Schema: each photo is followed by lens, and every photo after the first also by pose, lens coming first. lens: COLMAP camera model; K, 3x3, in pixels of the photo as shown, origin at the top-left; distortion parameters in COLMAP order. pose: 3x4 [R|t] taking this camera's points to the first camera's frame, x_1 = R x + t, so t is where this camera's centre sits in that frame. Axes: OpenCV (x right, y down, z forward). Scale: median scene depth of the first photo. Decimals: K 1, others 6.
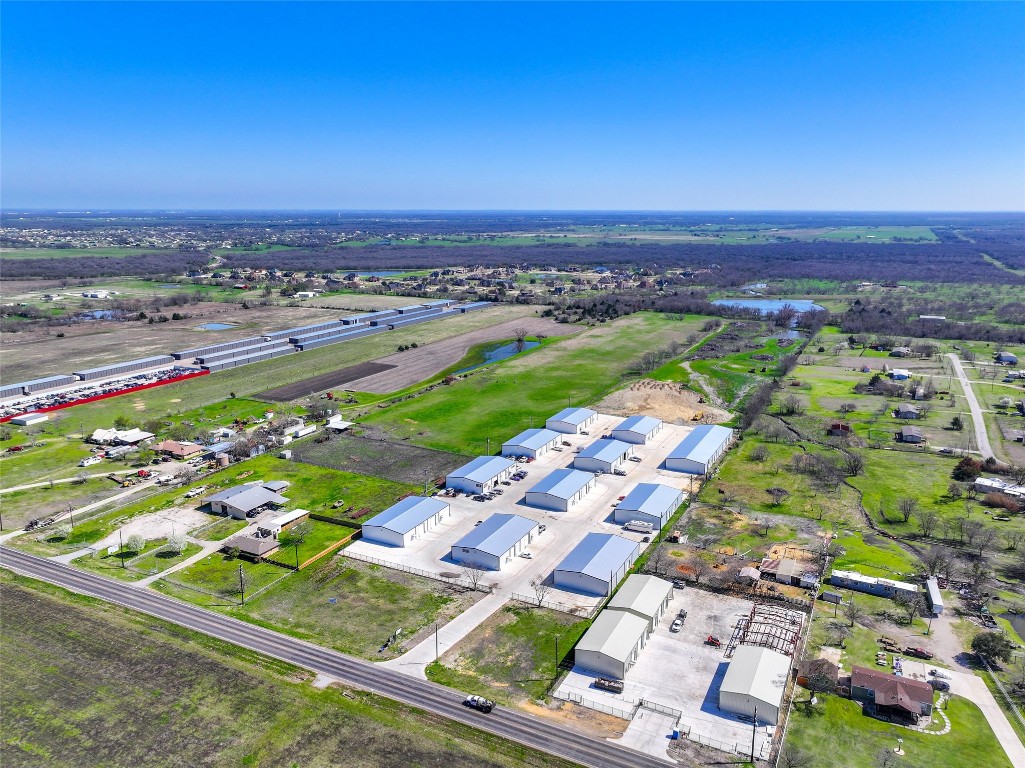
lens RADIAL K [[733.5, 0, 512.5], [0, 733.5, 384.0], [0, 0, 1]] dist [0.003341, 0.001705]
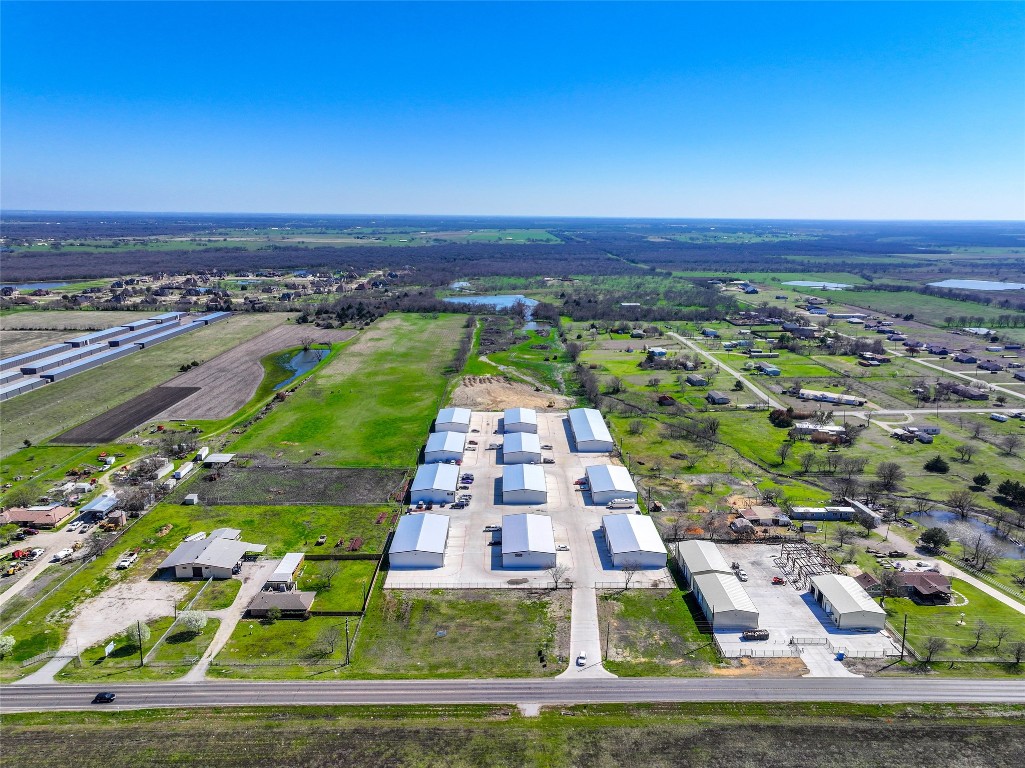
lens RADIAL K [[716.6, 0, 507.0], [0, 716.6, 382.0], [0, 0, 1]] dist [0.003724, 0.001176]
pose [[0.887232, -0.098625, 0.450657, -0.397189], [0.099457, 0.994801, 0.021905, -0.024292], [-0.450474, 0.025387, 0.892428, 0.103599]]
